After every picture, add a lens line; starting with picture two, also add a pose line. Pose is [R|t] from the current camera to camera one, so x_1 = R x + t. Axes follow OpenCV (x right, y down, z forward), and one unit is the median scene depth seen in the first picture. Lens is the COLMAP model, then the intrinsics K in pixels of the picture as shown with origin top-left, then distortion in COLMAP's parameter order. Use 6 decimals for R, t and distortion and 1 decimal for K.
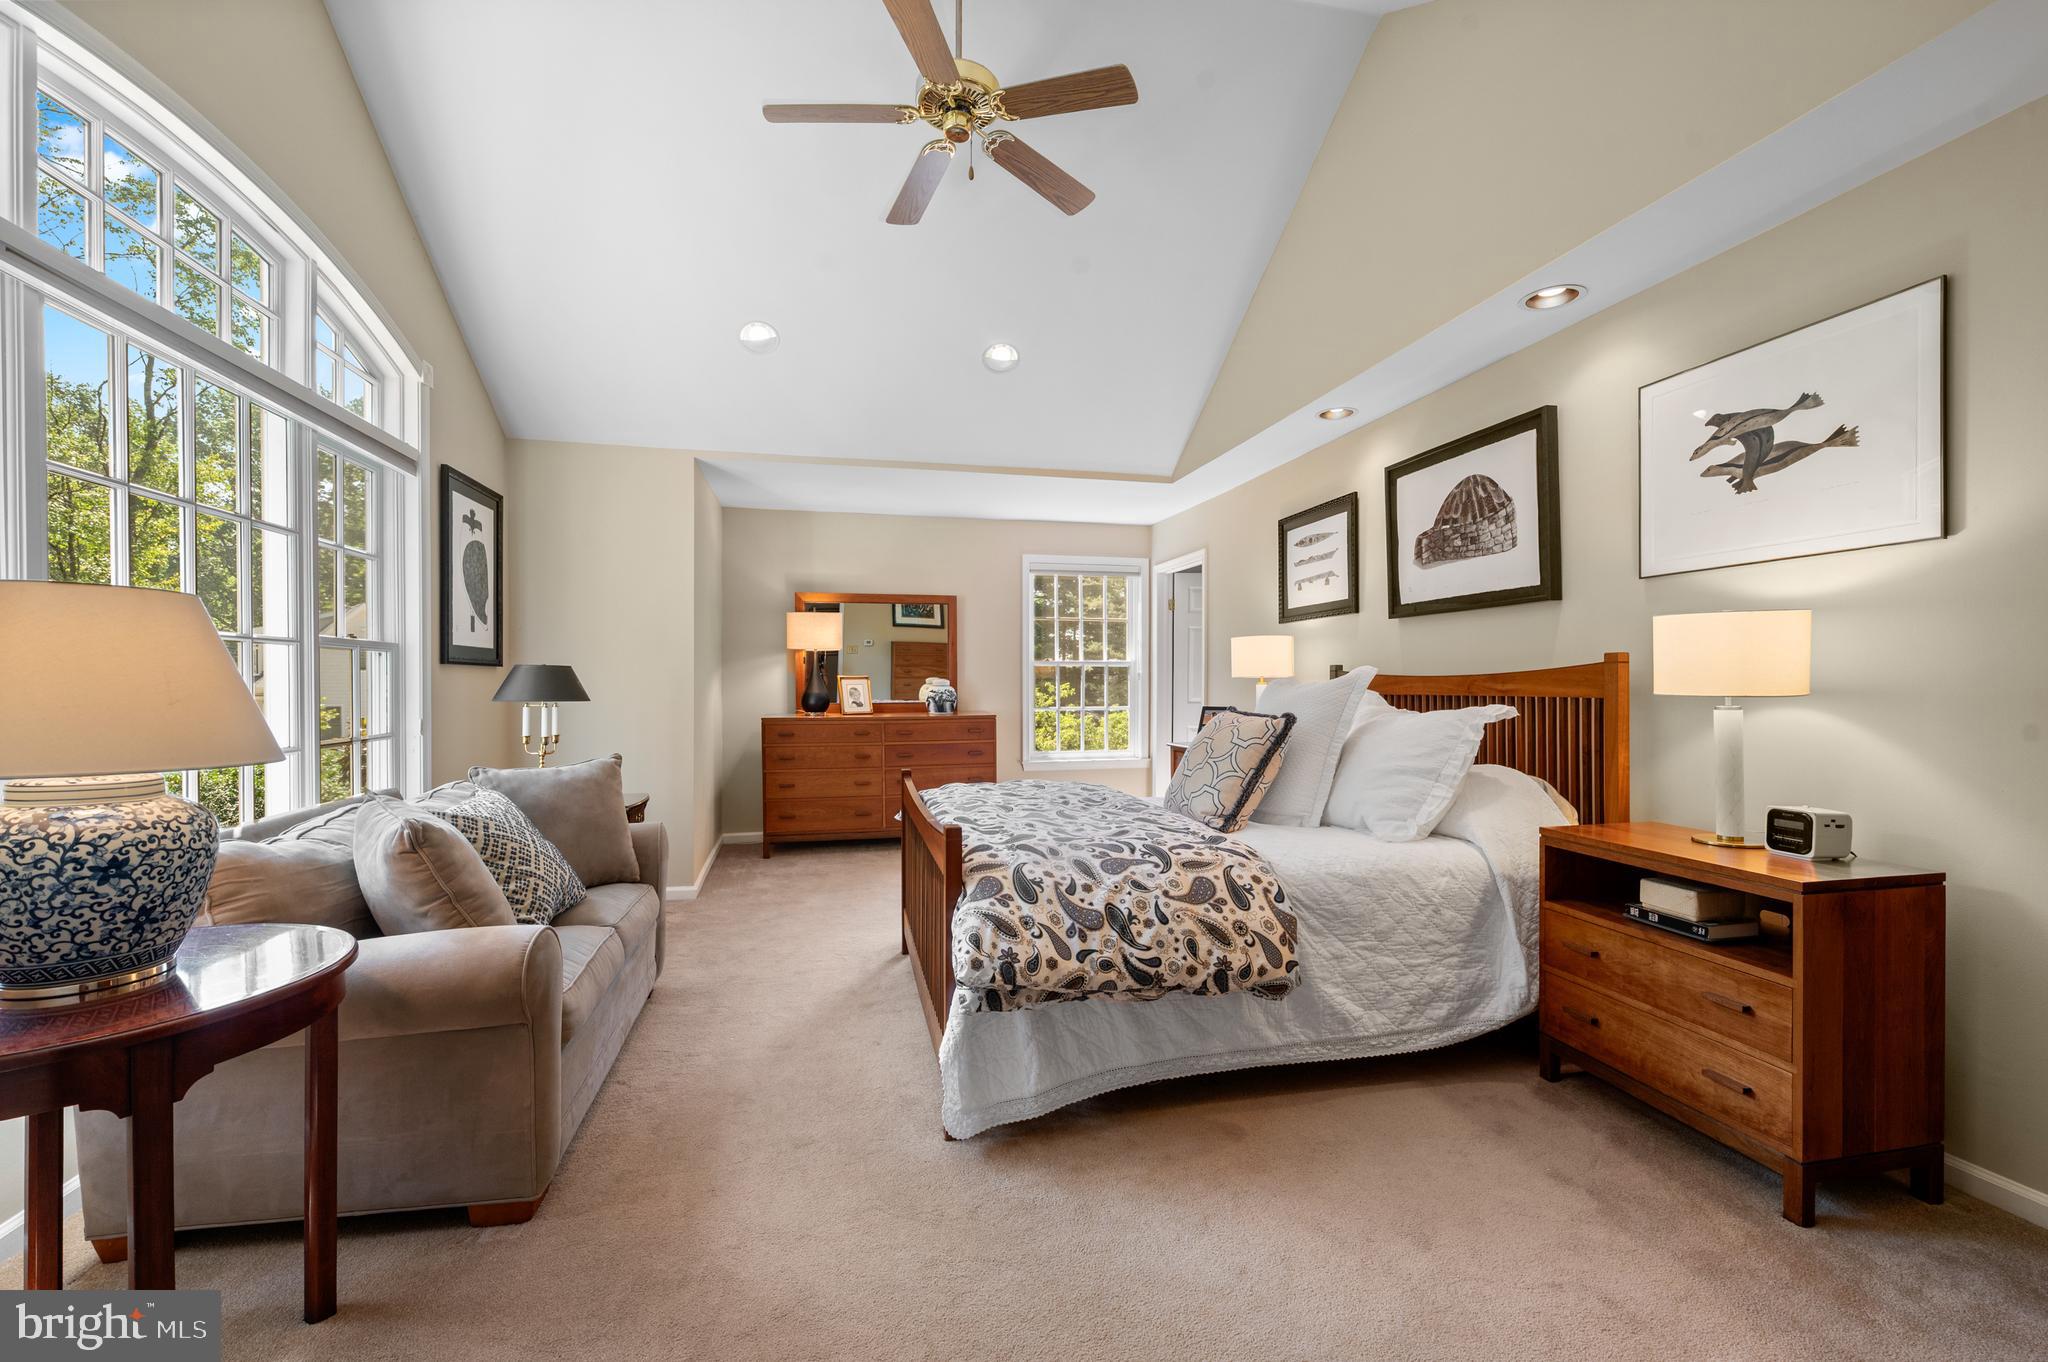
lens RADIAL K [[857.4, 0, 1041.3], [0, 857.4, 683.6], [0, 0, 1]] dist [0.003529, -0.000460]
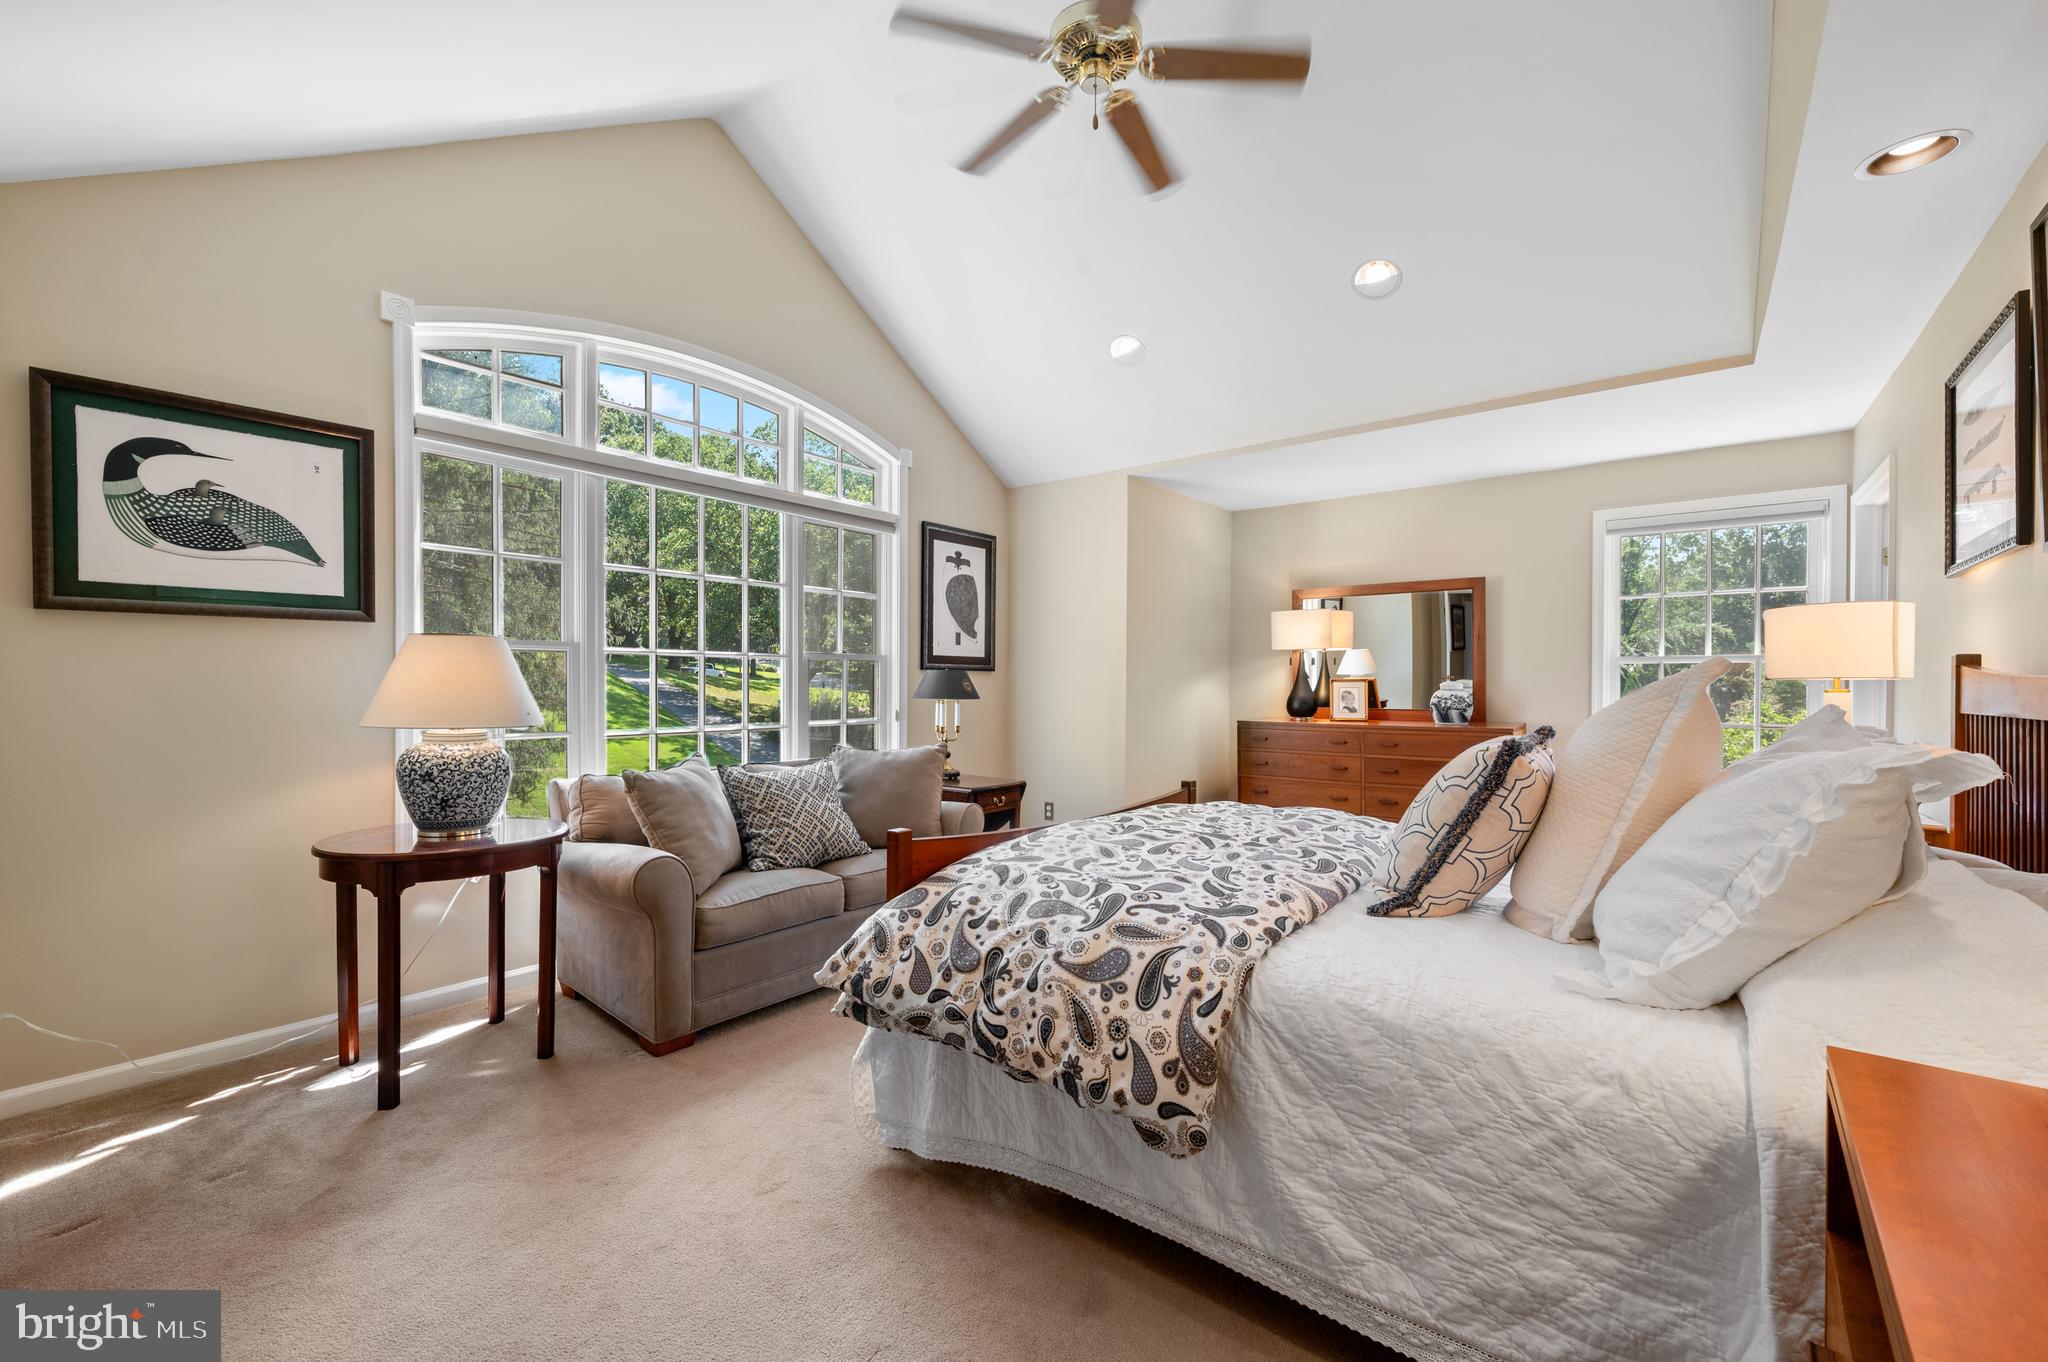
lens RADIAL K [[857.4, 0, 1030.5], [0, 857.4, 682.2], [0, 0, 1]] dist [0.003529, -0.000460]
pose [[0.611180, 0.002666, -0.791487, 0.708252], [-0.005397, 0.999985, -0.000799, -0.004676], [0.791473, 0.004760, 0.611185, 0.469839]]
